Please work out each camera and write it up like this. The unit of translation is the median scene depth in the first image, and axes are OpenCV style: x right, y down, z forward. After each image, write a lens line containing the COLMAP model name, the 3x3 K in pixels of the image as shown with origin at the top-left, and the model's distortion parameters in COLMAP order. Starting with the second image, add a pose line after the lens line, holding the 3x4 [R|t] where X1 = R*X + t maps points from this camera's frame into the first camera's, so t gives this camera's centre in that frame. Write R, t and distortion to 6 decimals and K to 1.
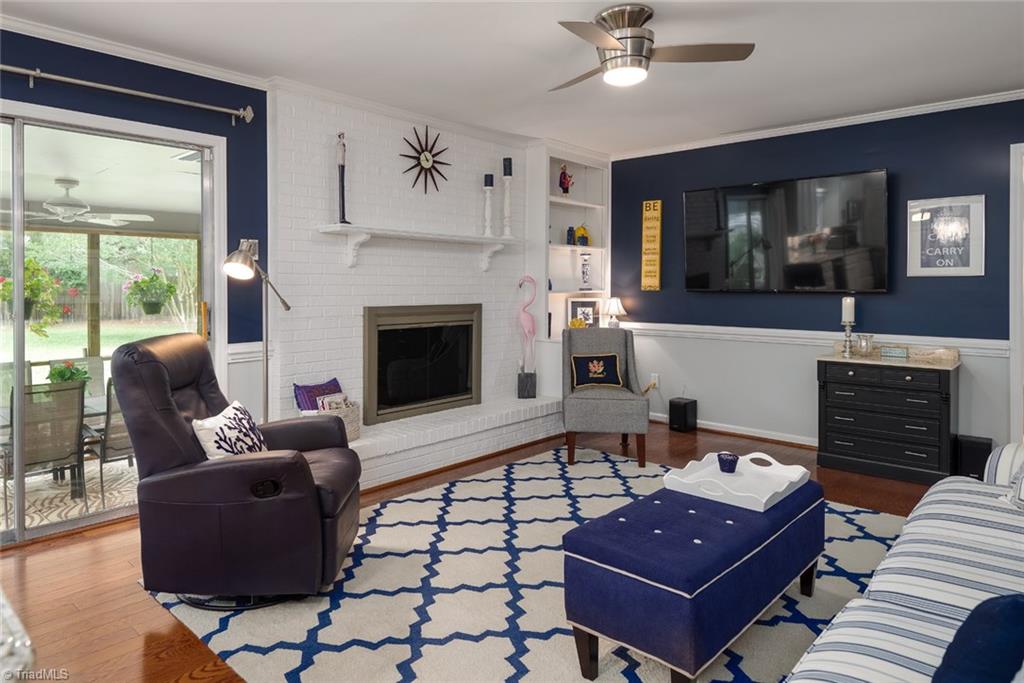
lens RADIAL K [[627.6, 0, 474.1], [0, 627.6, 293.1], [0, 0, 1]] dist [0.001824, -0.000062]
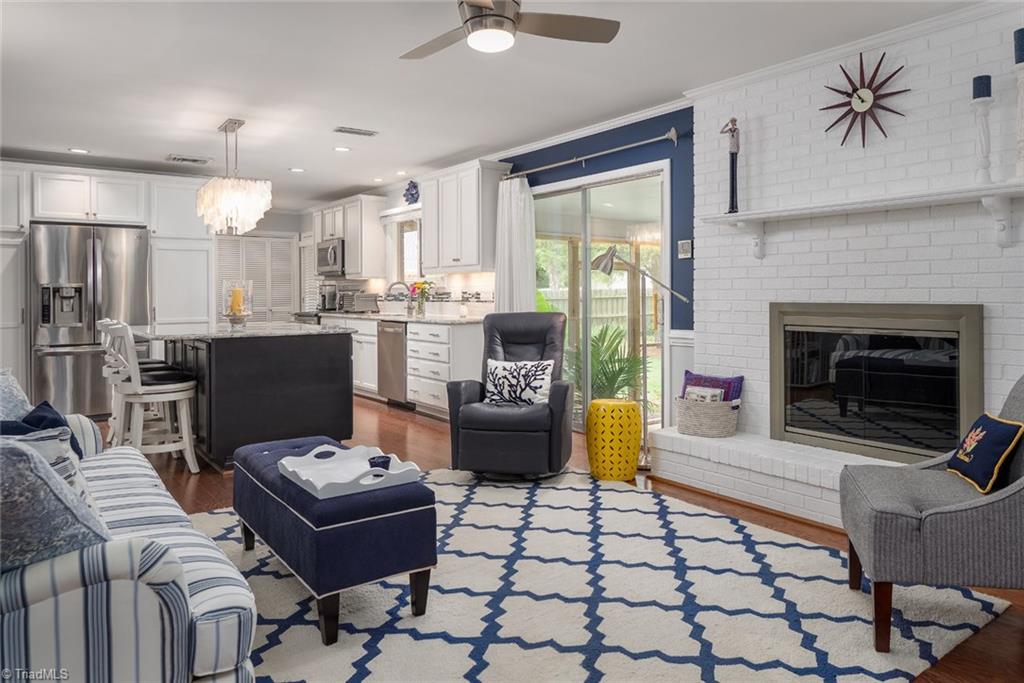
lens RADIAL K [[687.8, 0, 556.8], [0, 687.8, 289.4], [0, 0, 1]] dist [0.007971, -0.001476]
pose [[-0.134606, -0.004641, -0.990888, 0.758269], [-0.006794, 0.999970, -0.003761, 0.008671], [0.990876, 0.006226, -0.134633, 0.773455]]
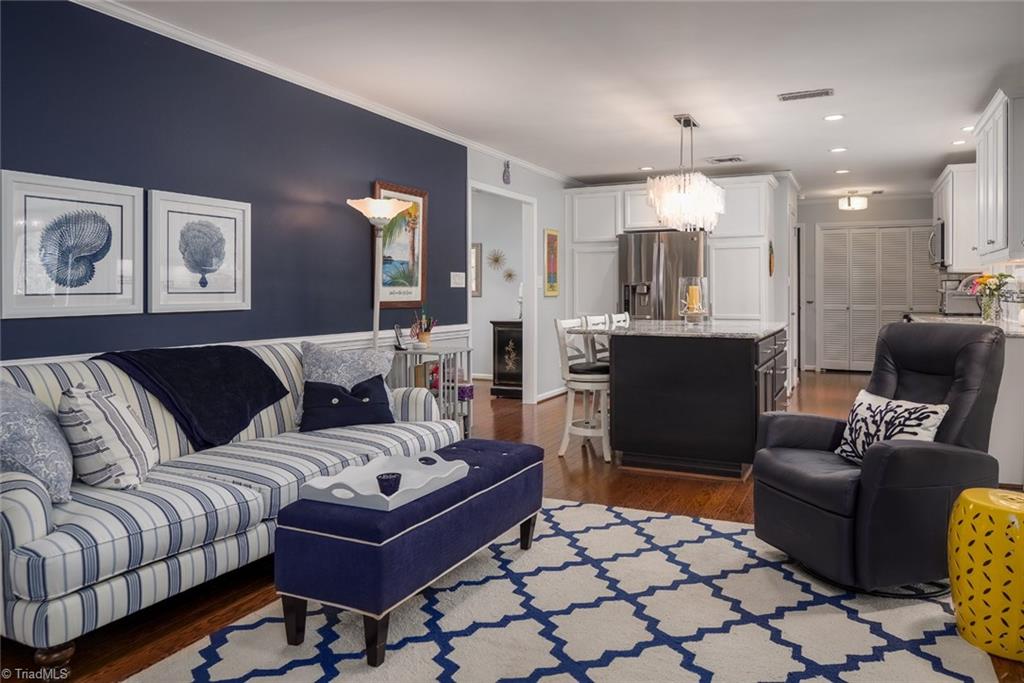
lens RADIAL K [[687.8, 0, 556.8], [0, 687.8, 289.4], [0, 0, 1]] dist [0.007971, -0.001476]
pose [[-0.936717, 0.001803, -0.350082, 0.287226], [-0.001119, 0.999966, 0.008144, 0.003104], [0.350085, 0.008020, -0.936684, 1.074522]]
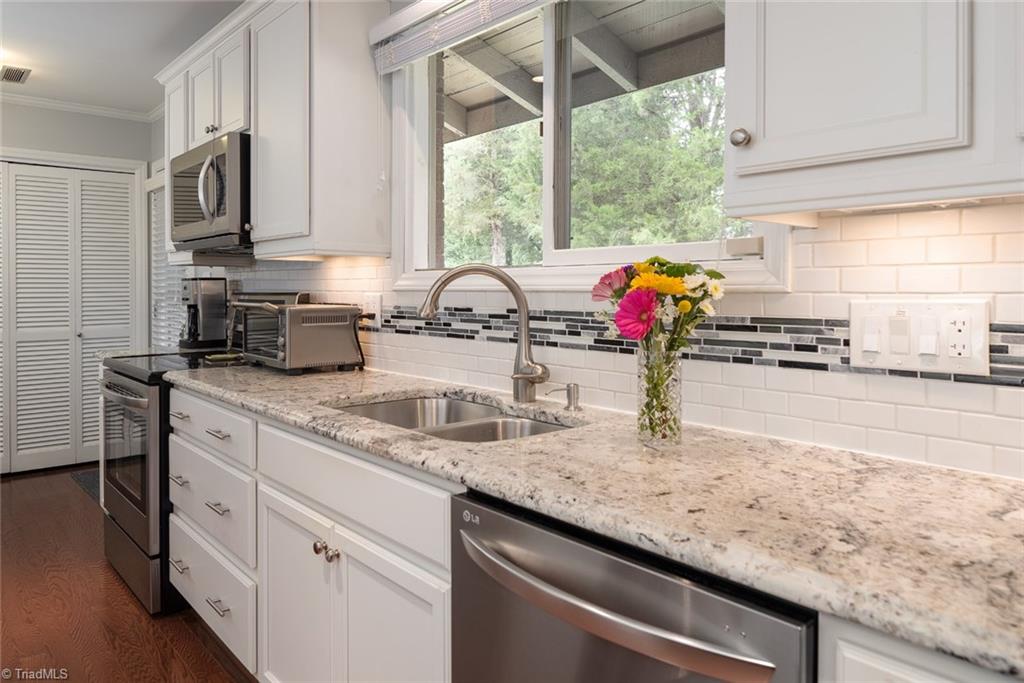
lens RADIAL K [[724.7, 0, 475.3], [0, 724.7, 291.8], [0, 0, 1]] dist [-0.003760, -0.002956]
pose [[-0.126614, 0.005152, -0.991939, -0.475407], [-0.011588, 0.999911, 0.006673, -0.001230], [0.991884, 0.012339, -0.126543, 0.197176]]
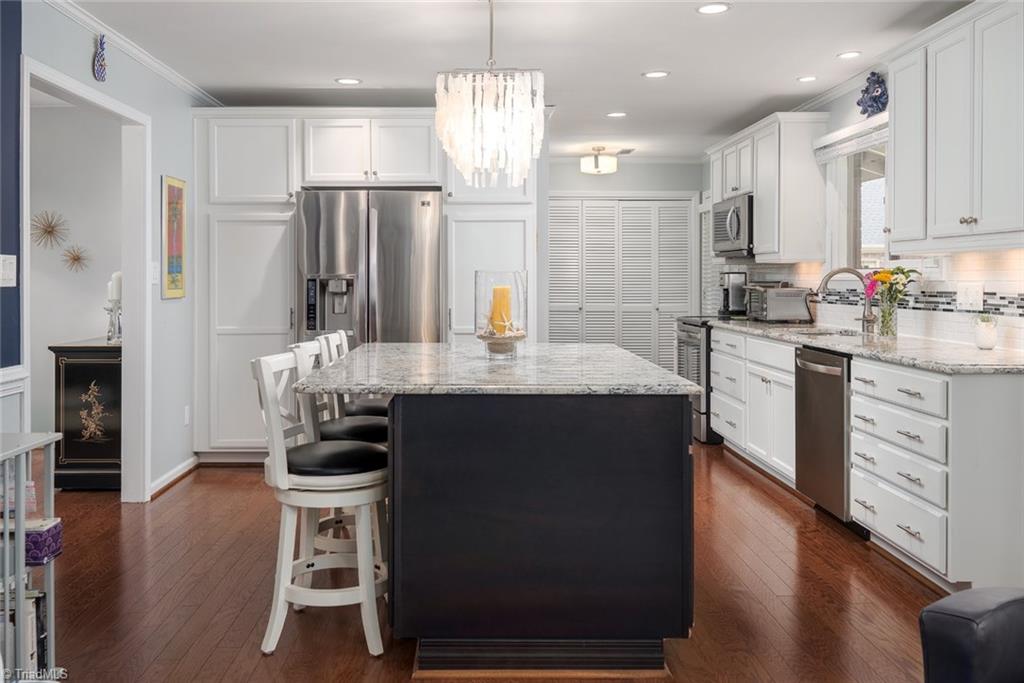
lens RADIAL K [[872.9, 0, 476.5], [0, 872.9, 288.5], [0, 0, 1]] dist [0.005170, -0.016134]
pose [[-0.716404, 0.008307, -0.697636, 0.240024], [-0.008677, 0.999746, 0.020814, -0.007899], [0.697632, 0.020964, -0.716150, 0.629575]]
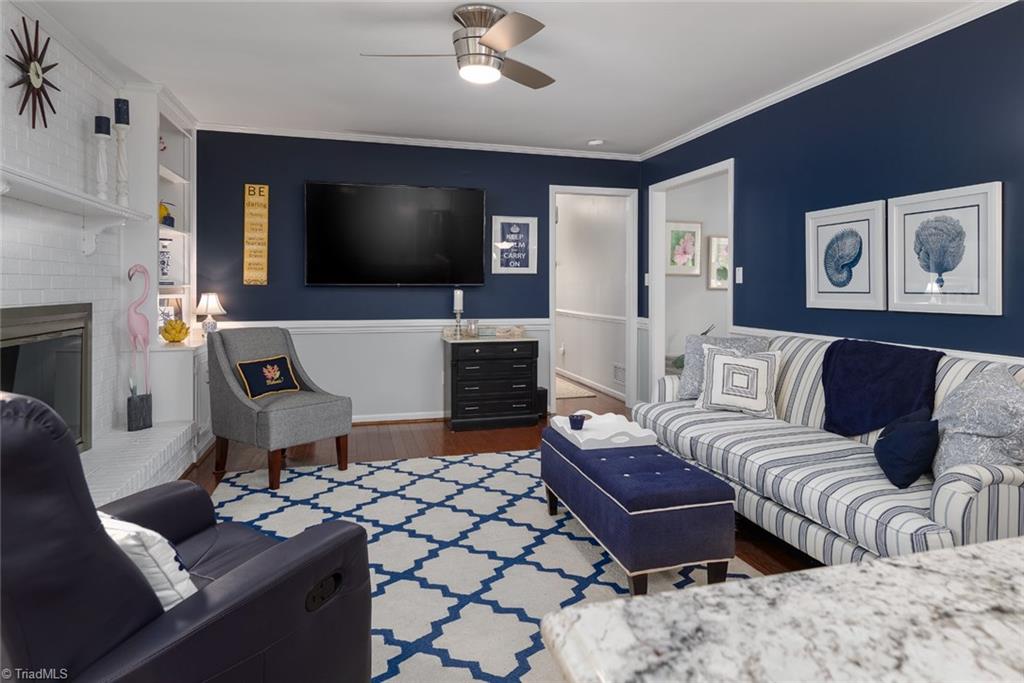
lens RADIAL K [[633.5, 0, 546.8], [0, 633.5, 296.3], [0, 0, 1]] dist [-0.006323, -0.002365]
pose [[0.481590, -0.013375, 0.876294, -0.390612], [0.007187, 0.999910, 0.011312, 0.006176], [-0.876367, 0.000851, 0.481643, 0.254121]]
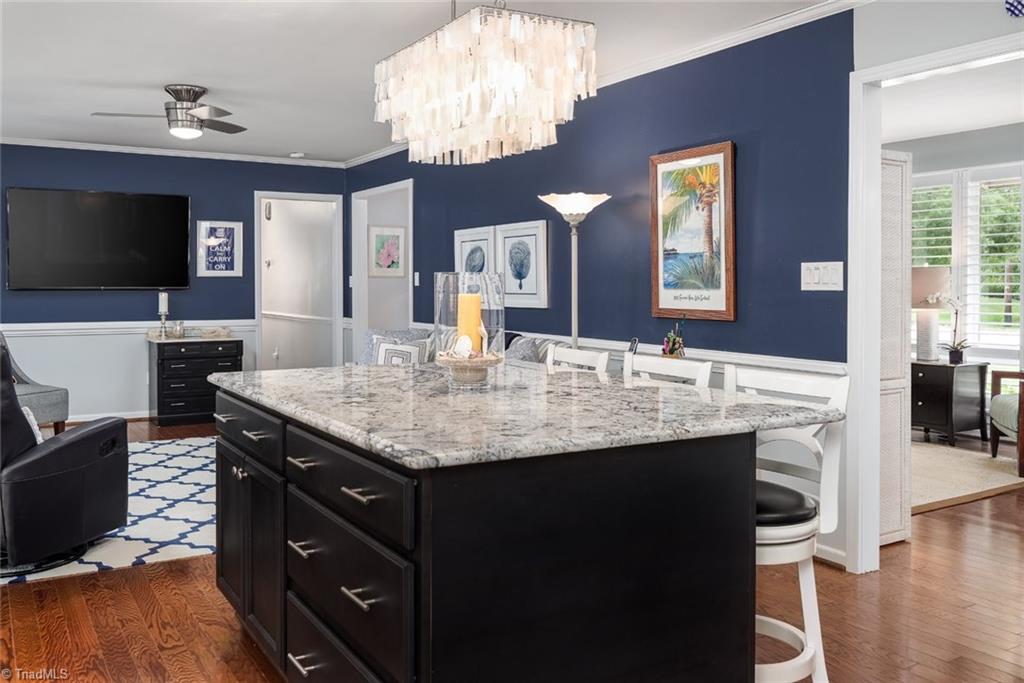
lens RADIAL K [[872.9, 0, 476.5], [0, 872.9, 288.5], [0, 0, 1]] dist [0.005170, -0.016134]
pose [[0.277002, -0.006228, 0.960849, -0.900044], [0.012672, 0.999916, 0.002828, 0.001240], [-0.960786, 0.011392, 0.277058, -0.089869]]
